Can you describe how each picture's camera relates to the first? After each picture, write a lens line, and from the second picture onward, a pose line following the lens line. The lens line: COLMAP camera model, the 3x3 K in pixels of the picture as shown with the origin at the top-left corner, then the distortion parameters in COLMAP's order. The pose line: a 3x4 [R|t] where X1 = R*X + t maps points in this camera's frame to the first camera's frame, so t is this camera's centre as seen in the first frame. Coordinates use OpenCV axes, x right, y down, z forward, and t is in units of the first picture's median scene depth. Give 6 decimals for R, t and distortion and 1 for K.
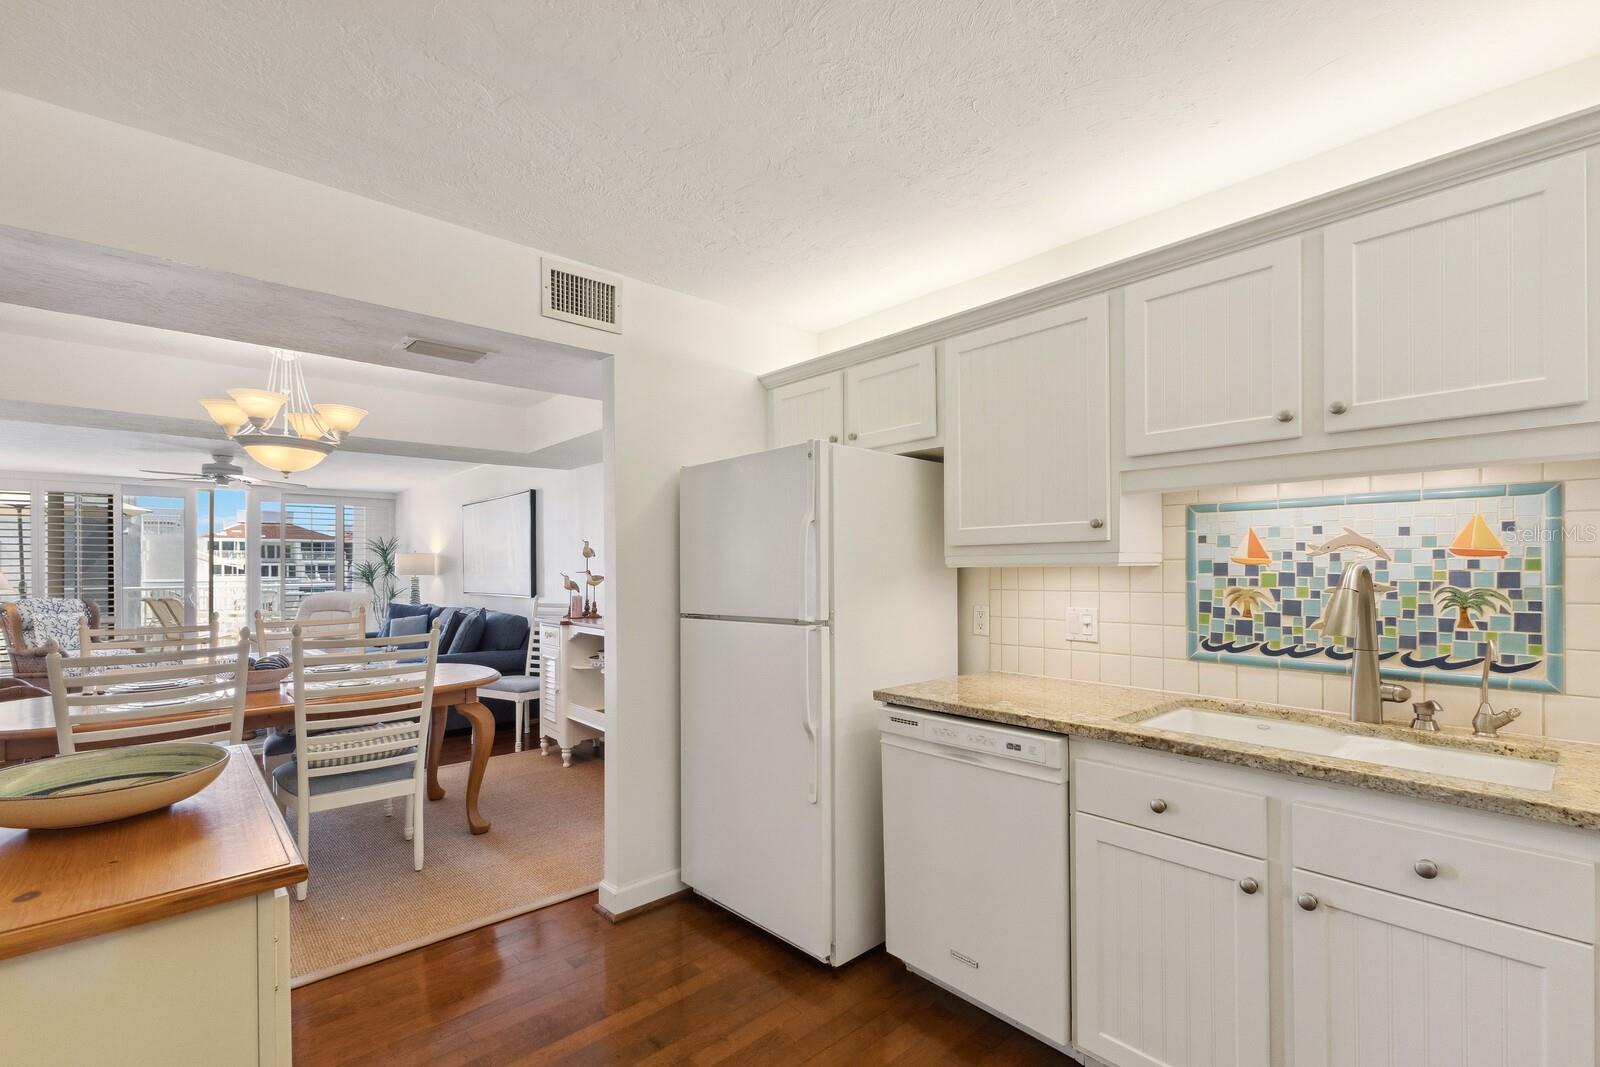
lens RADIAL K [[711.8, 0, 797.5], [0, 711.8, 567.3], [0, 0, 1]] dist [0.013075, -0.000792]
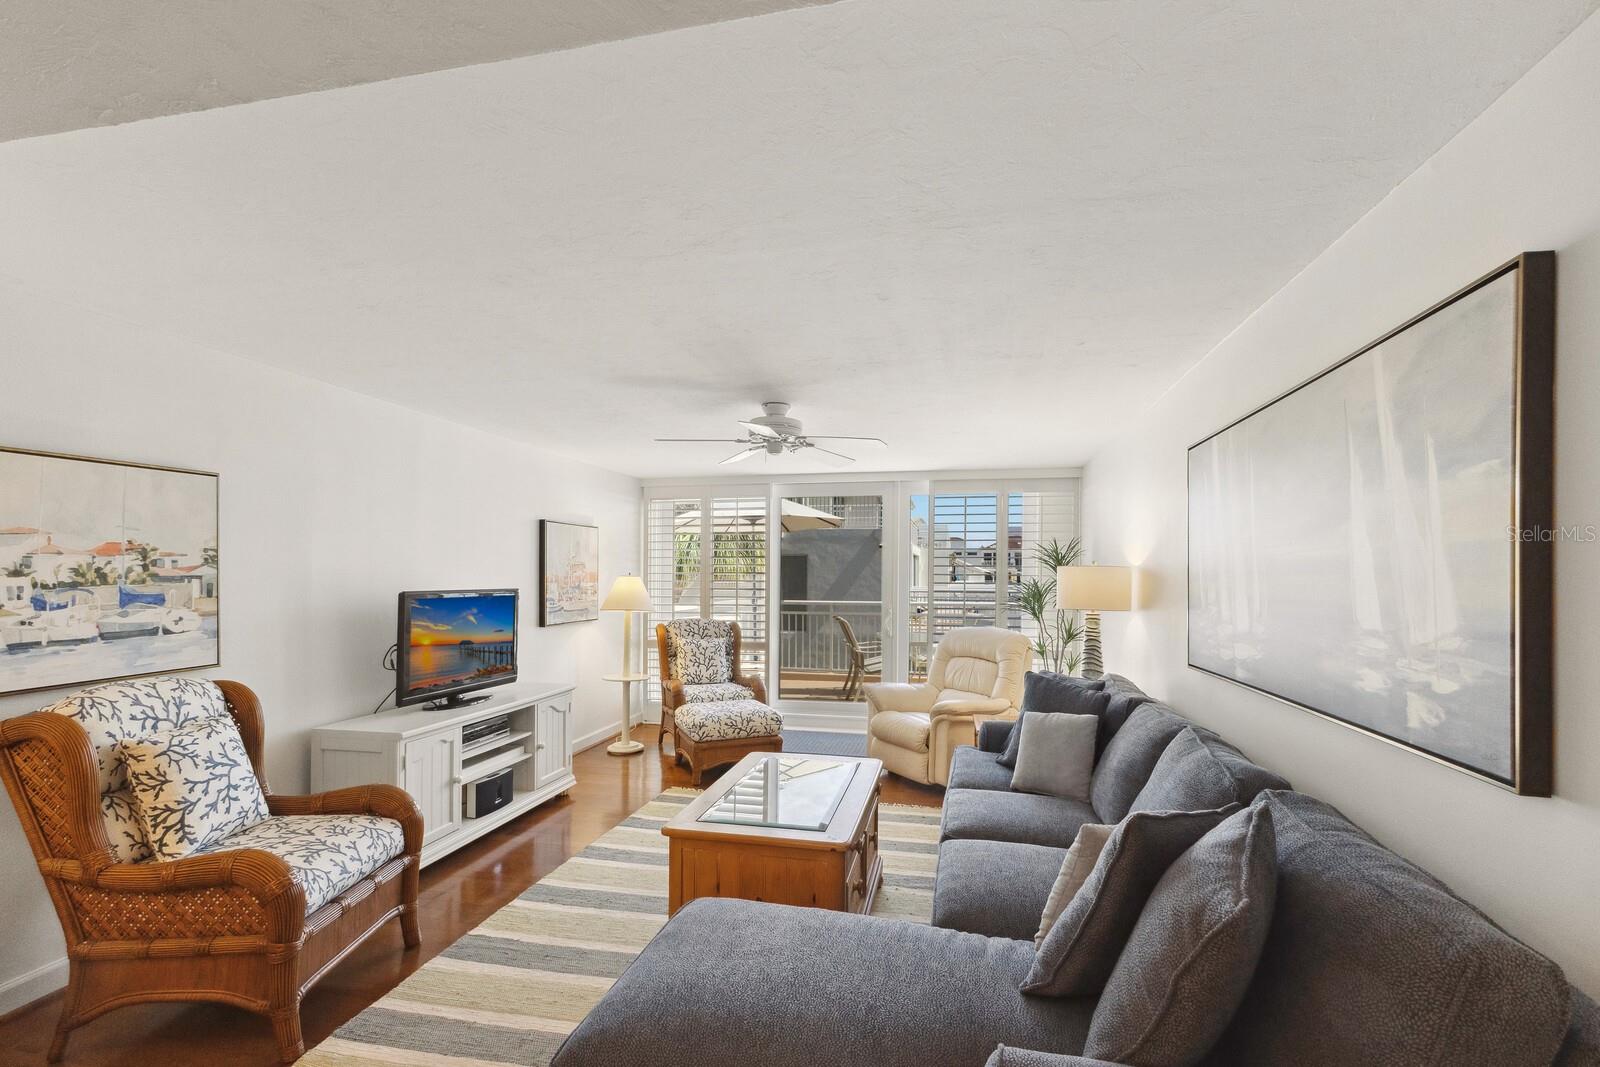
lens RADIAL K [[706.3, 0, 797.6], [0, 706.3, 579.2], [0, 0, 1]] dist [0.013517, -0.000326]
pose [[0.577839, 0.012617, -0.816053, -1.040553], [-0.006880, 0.999920, 0.010587, -0.058032], [0.816122, -0.000503, 0.577879, 2.275025]]
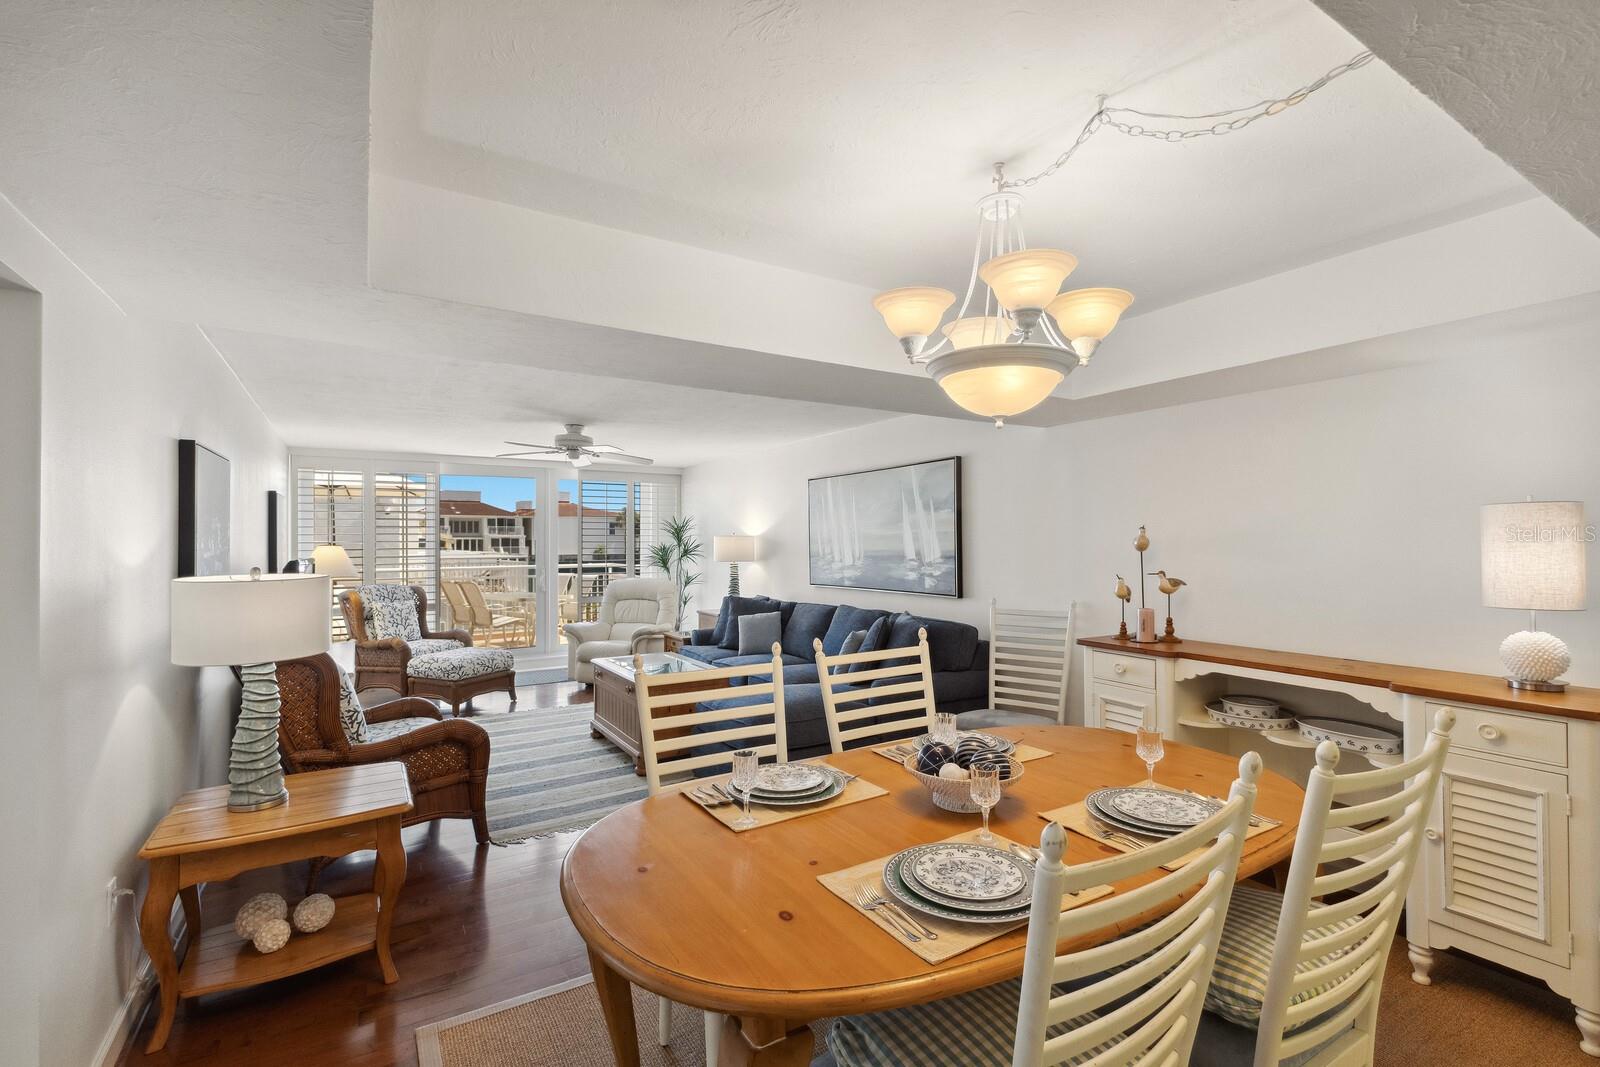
lens RADIAL K [[714.2, 0, 794.6], [0, 714.2, 542.9], [0, 0, 1]] dist [0.012584, -0.001092]
pose [[0.982329, 0.002482, -0.187145, -1.273870], [-0.001952, 0.999994, 0.003016, -0.058052], [0.187151, -0.002598, 0.982328, 0.698260]]
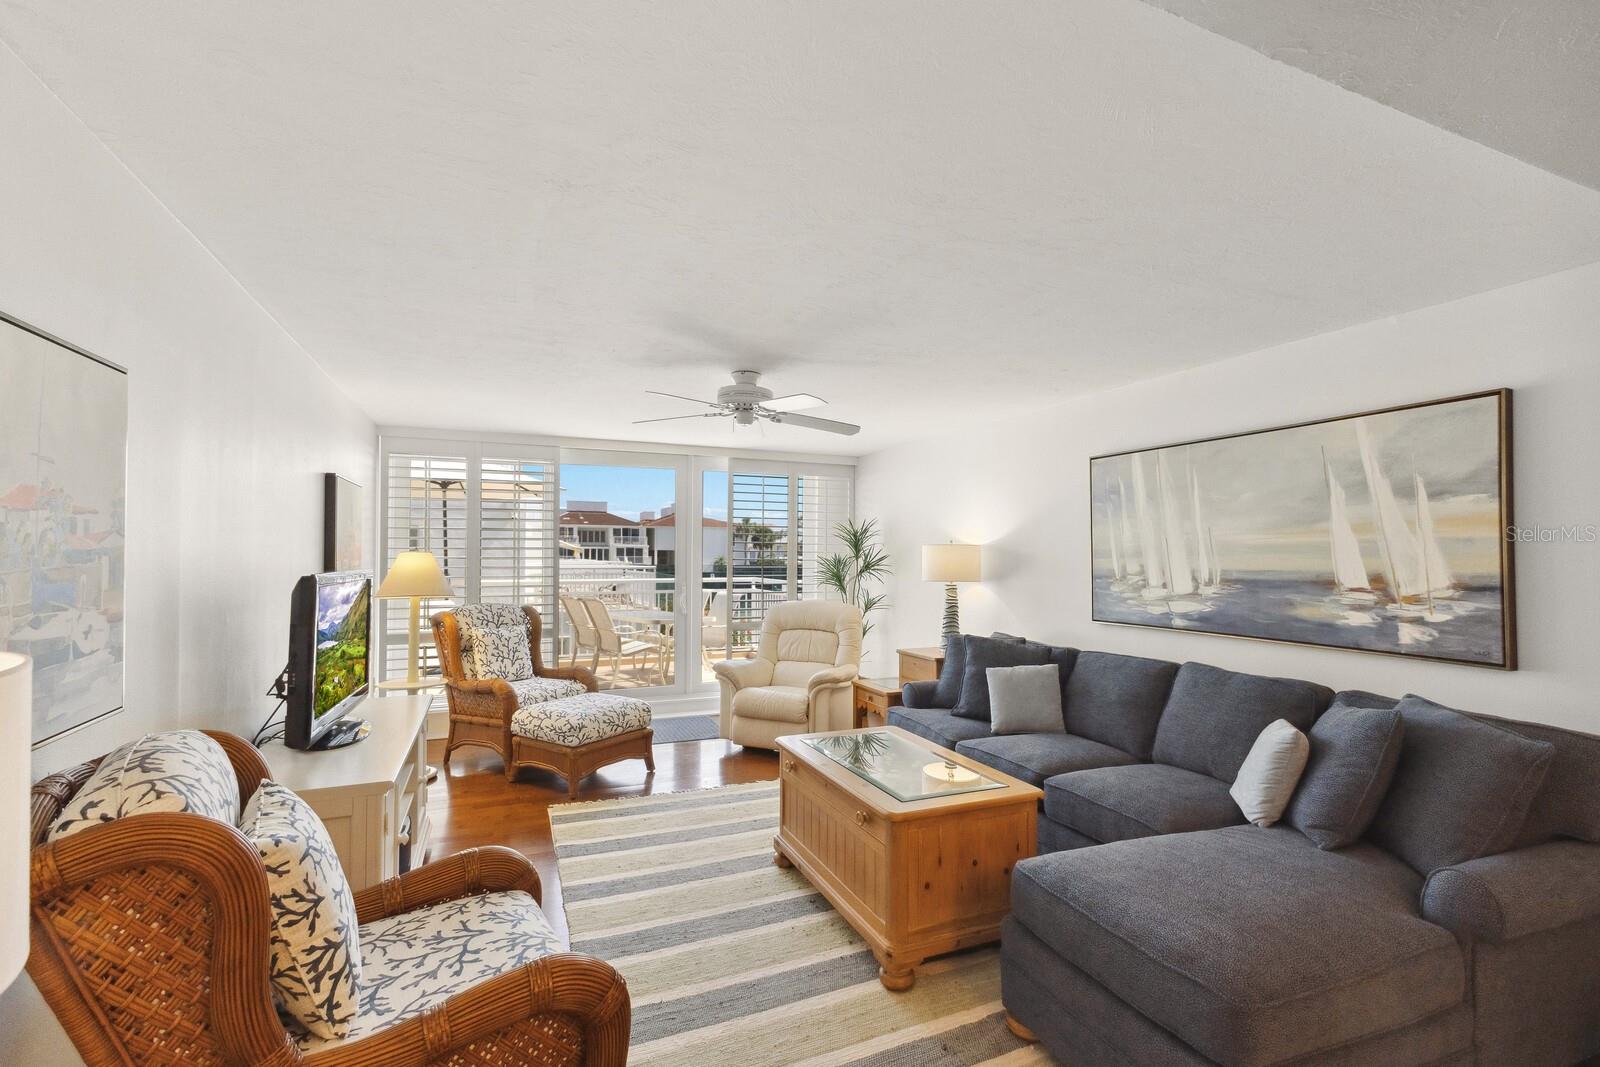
lens RADIAL K [[721.8, 0, 804.6], [0, 721.8, 549.3], [0, 0, 1]] dist [0.014721, 0.000184]
pose [[0.944649, 0.011378, -0.327886, -1.908634], [-0.013527, 0.999899, -0.004275, -0.048604], [0.327804, 0.008473, 0.944708, 1.602383]]
